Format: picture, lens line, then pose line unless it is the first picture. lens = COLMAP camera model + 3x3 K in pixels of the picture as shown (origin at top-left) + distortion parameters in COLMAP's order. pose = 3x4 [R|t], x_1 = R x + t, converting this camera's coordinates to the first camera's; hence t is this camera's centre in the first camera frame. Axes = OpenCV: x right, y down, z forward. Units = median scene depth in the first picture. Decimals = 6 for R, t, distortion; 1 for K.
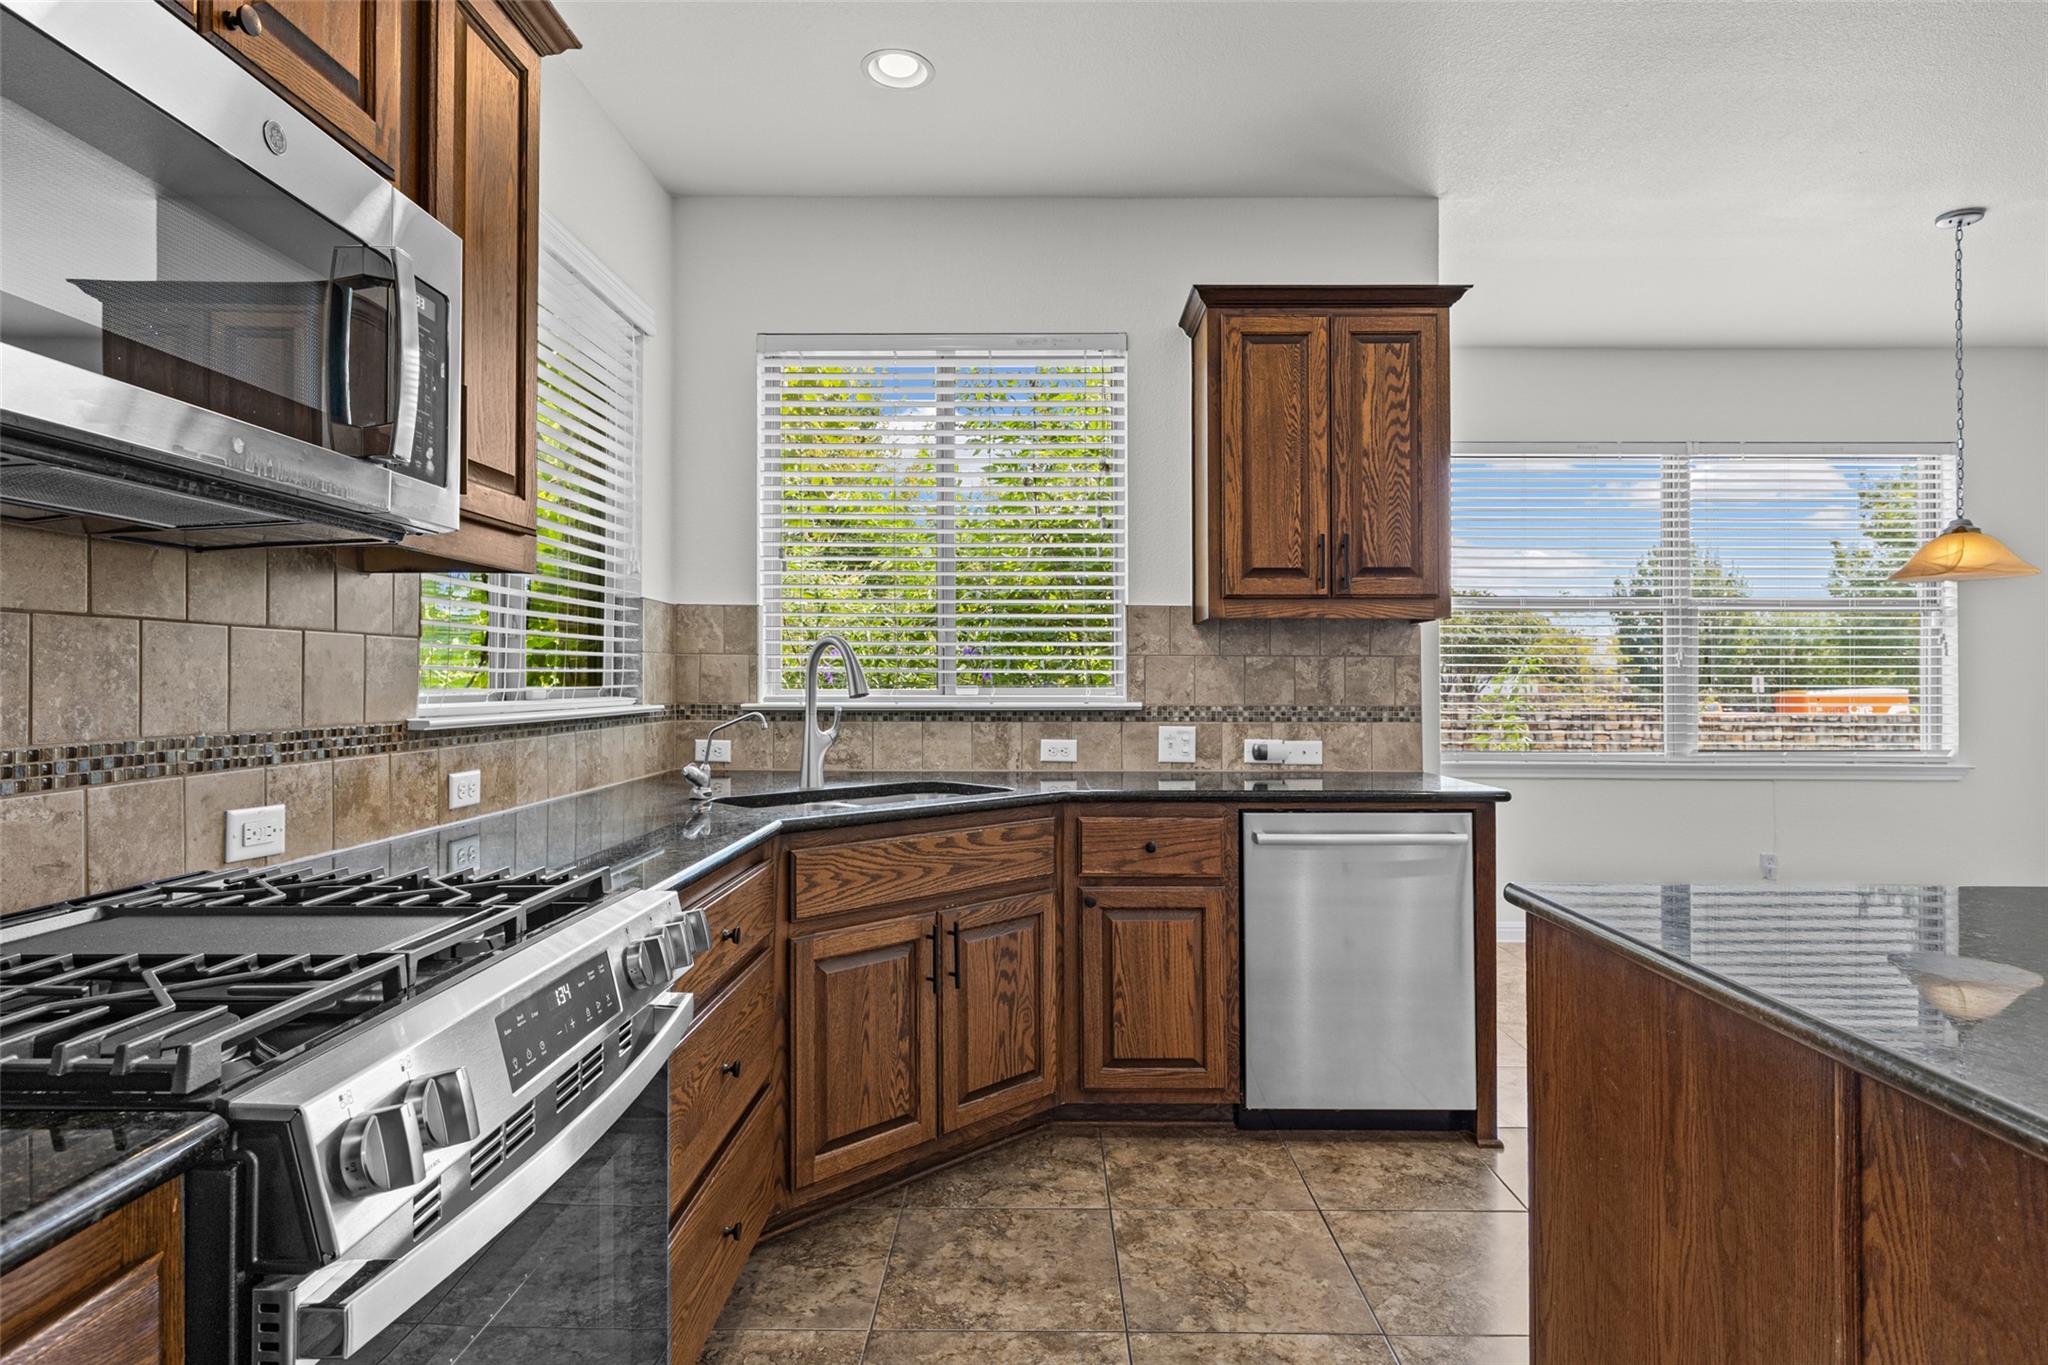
lens RADIAL K [[1105.6, 0, 1038.0], [0, 1105.6, 678.1], [0, 0, 1]] dist [0.001586, -0.000026]
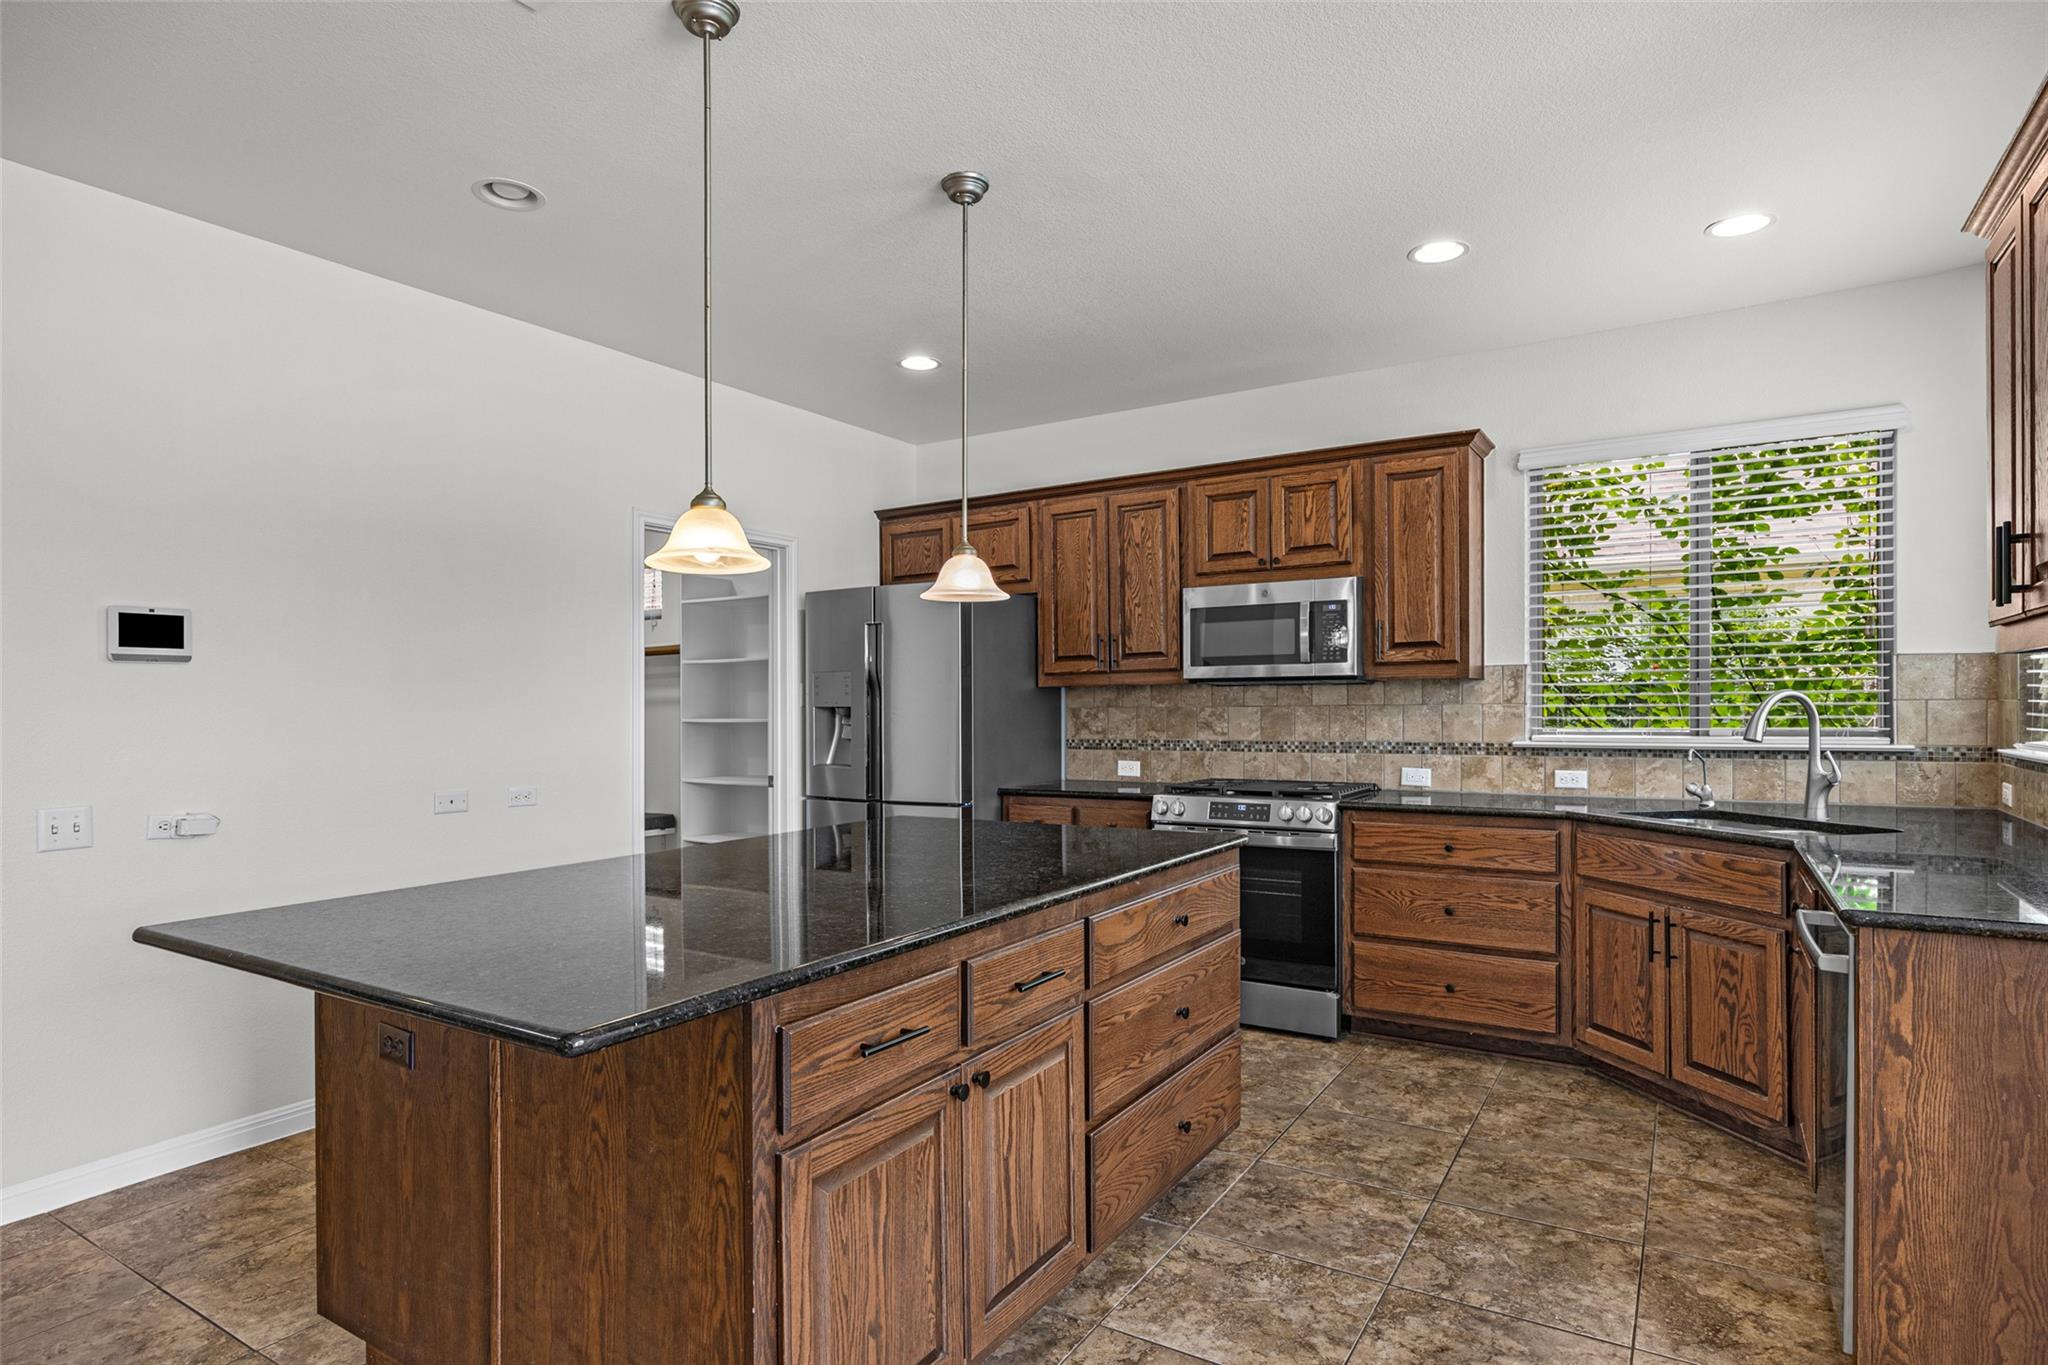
lens RADIAL K [[1105.6, 0, 1022.3], [0, 1105.6, 697.9], [0, 0, 1]] dist [0.001586, -0.000026]
pose [[-0.526412, -0.001715, -0.850228, 1.566469], [0.009469, 0.999924, -0.007879, -0.036158], [0.850177, -0.012198, -0.526356, 1.140557]]
